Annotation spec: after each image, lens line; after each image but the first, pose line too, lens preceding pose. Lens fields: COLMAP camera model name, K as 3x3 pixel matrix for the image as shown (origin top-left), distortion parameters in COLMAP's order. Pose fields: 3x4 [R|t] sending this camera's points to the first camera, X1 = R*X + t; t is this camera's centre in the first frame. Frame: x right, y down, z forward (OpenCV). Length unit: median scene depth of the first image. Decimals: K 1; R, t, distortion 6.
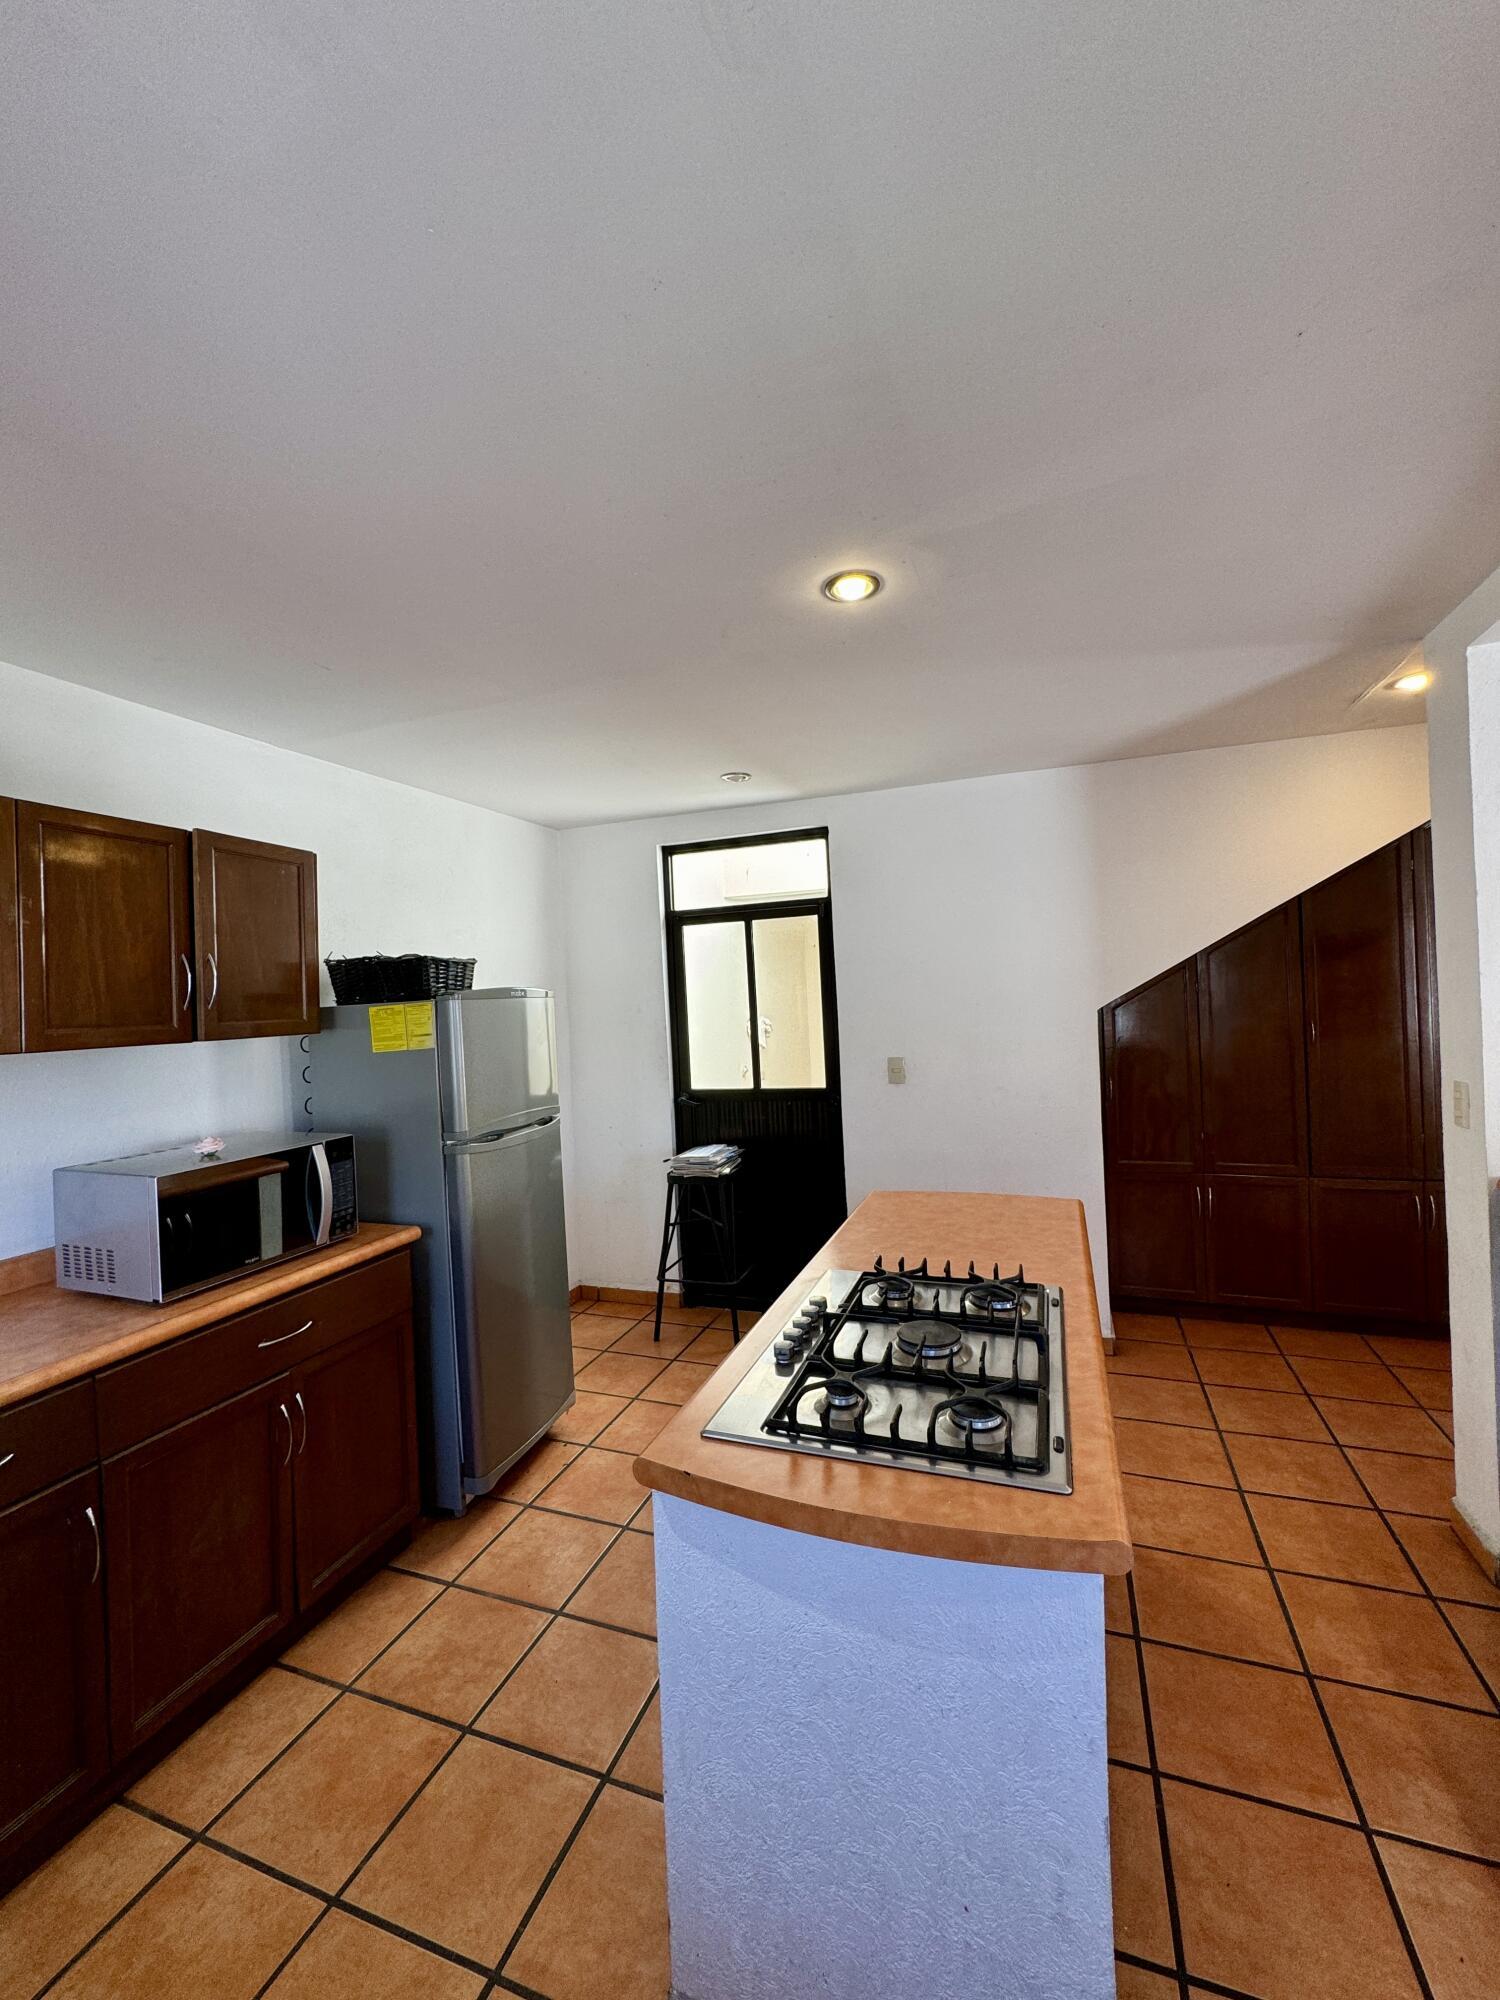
lens RADIAL K [[805.5, 0, 752.8], [0, 805.5, 999.5], [0, 0, 1]] dist [-0.003313, 0.001002]
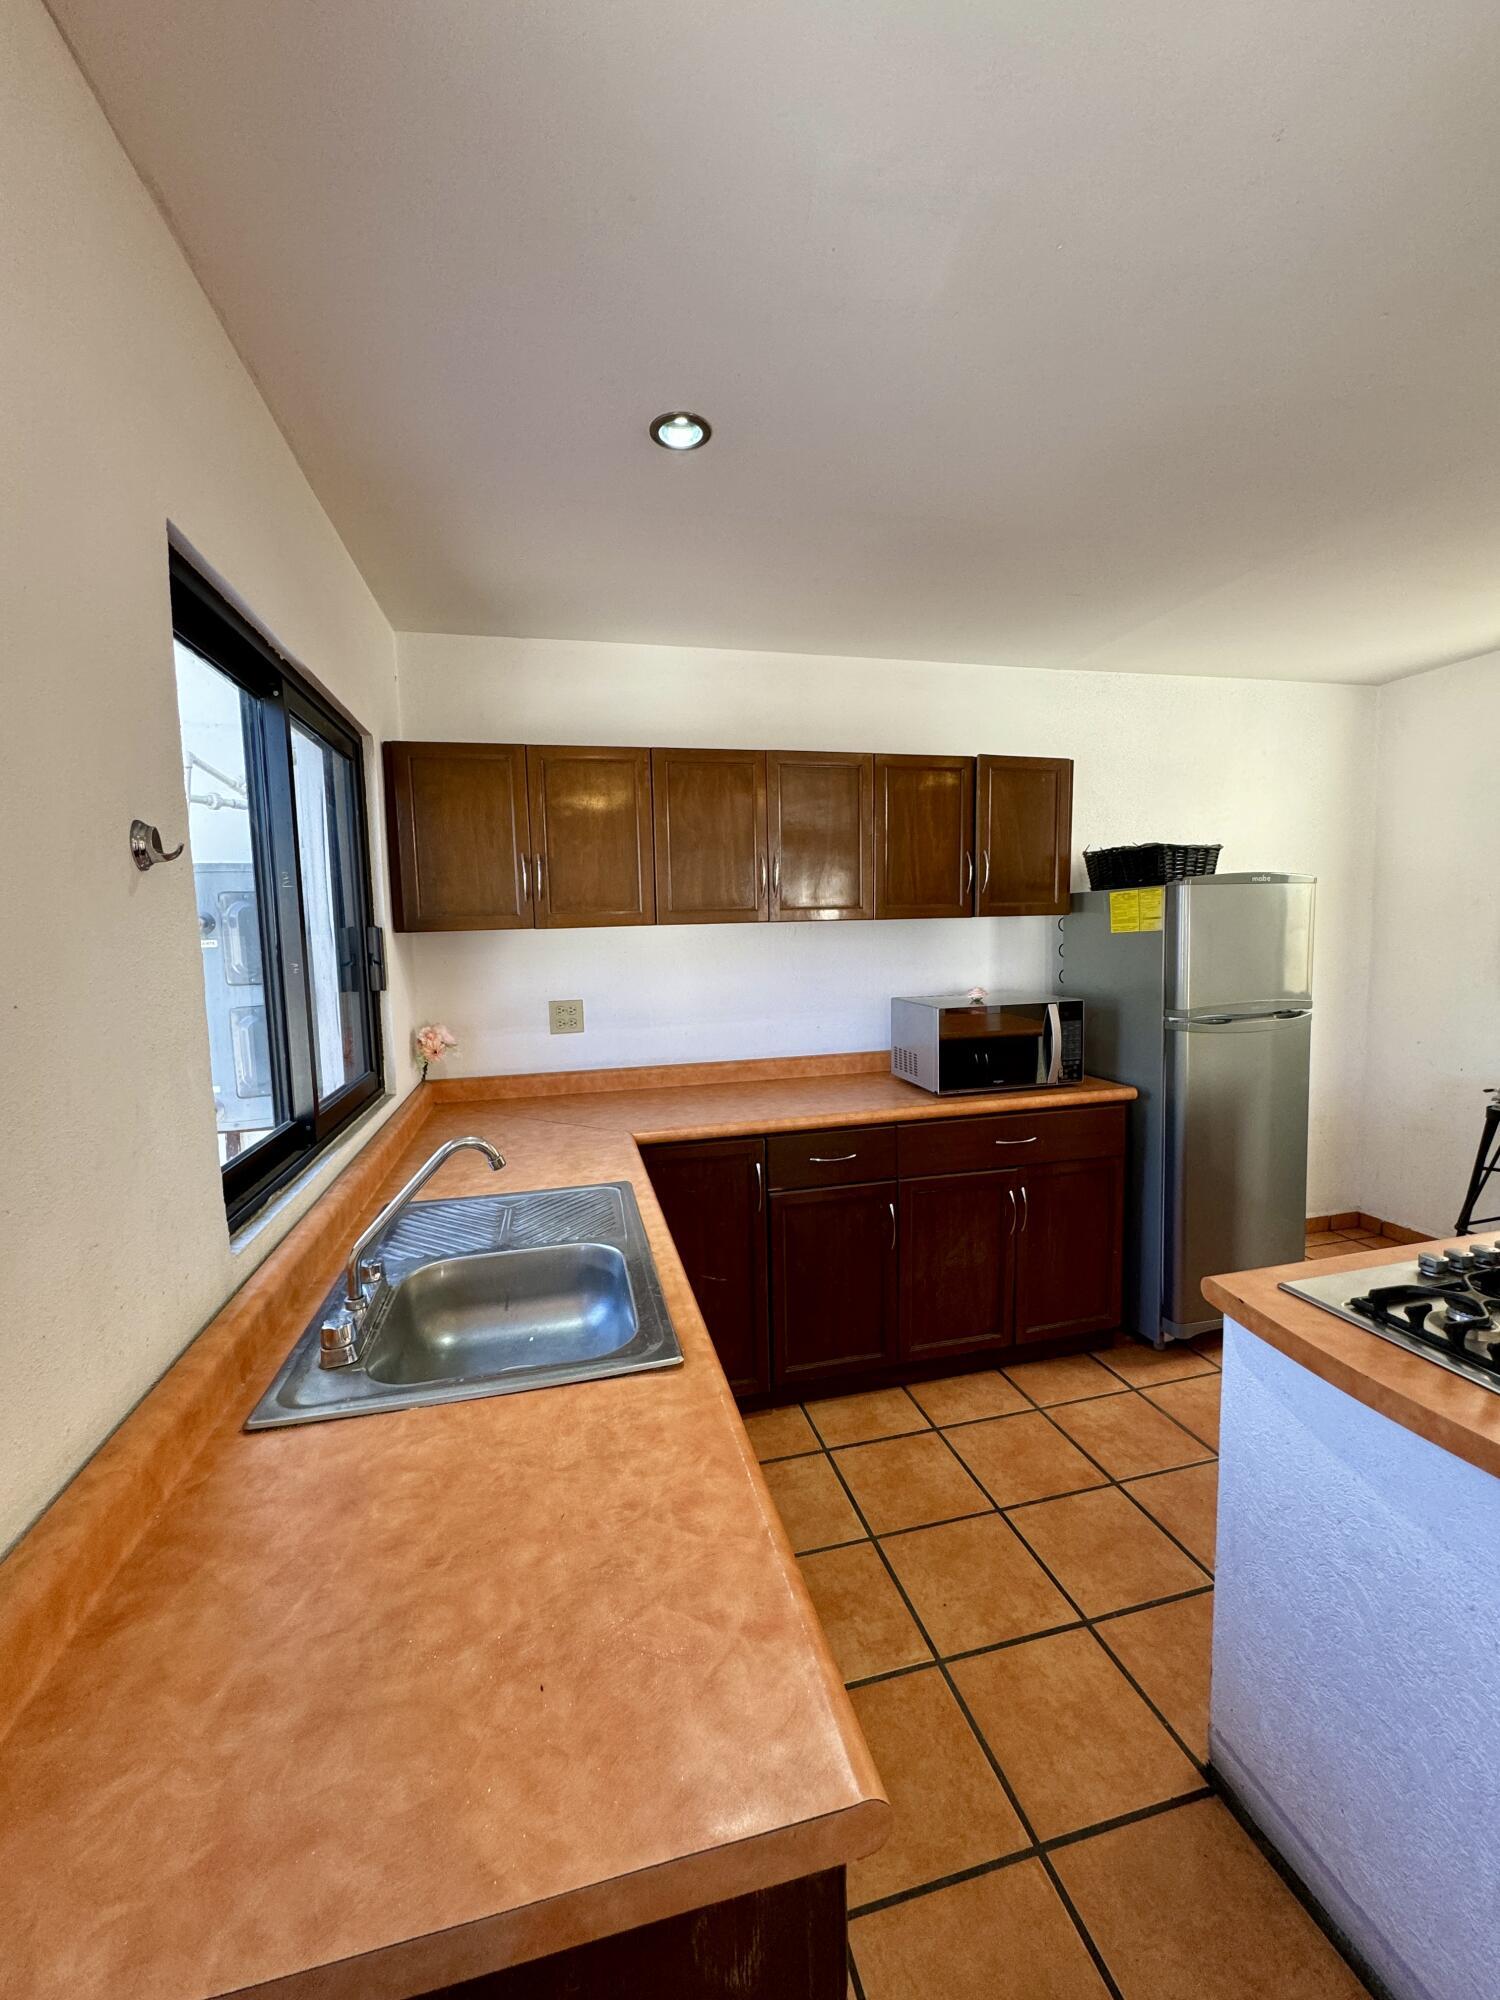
lens RADIAL K [[805.5, 0, 749.1], [0, 805.5, 1000.7], [0, 0, 1]] dist [-0.003313, 0.001002]
pose [[0.568672, 0.104927, -0.815844, 0.198758], [-0.000409, 0.991867, 0.127281, 0.018840], [0.822564, -0.072048, 0.564090, -0.077892]]
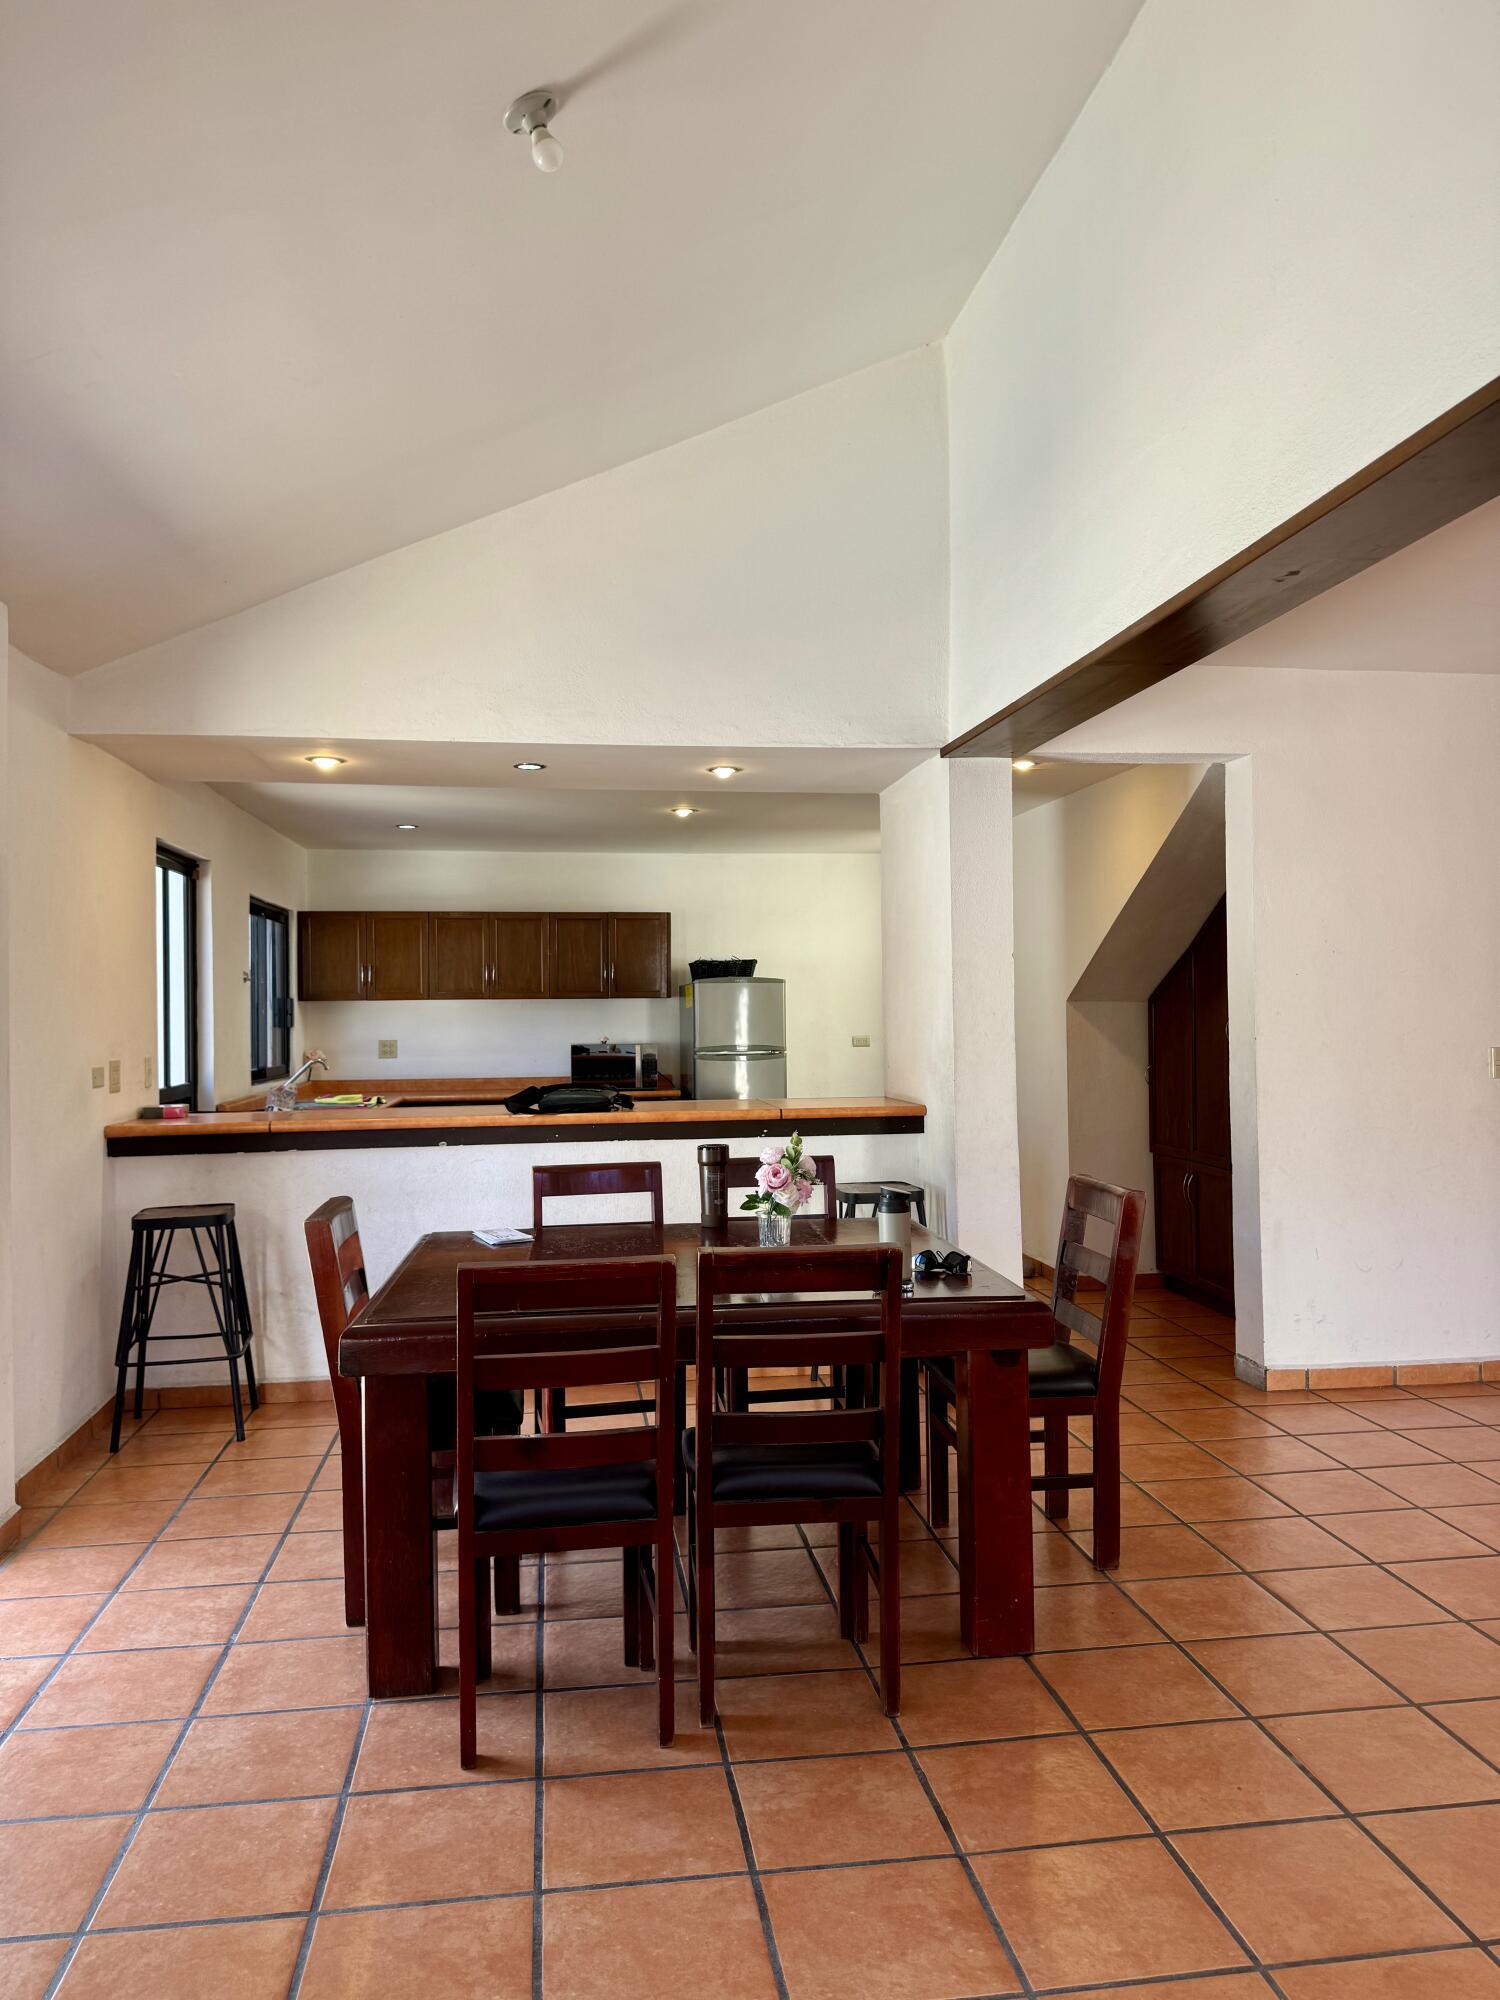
lens RADIAL K [[1436.5, 0, 756.2], [0, 1436.5, 999.8], [0, 0, 1]] dist [0.049828, -0.042106]
pose [[0.466358, 0.044448, -0.883479, 3.174172], [-0.015908, 0.998997, 0.041862, -0.127084], [0.884453, -0.005468, 0.466597, -0.599119]]
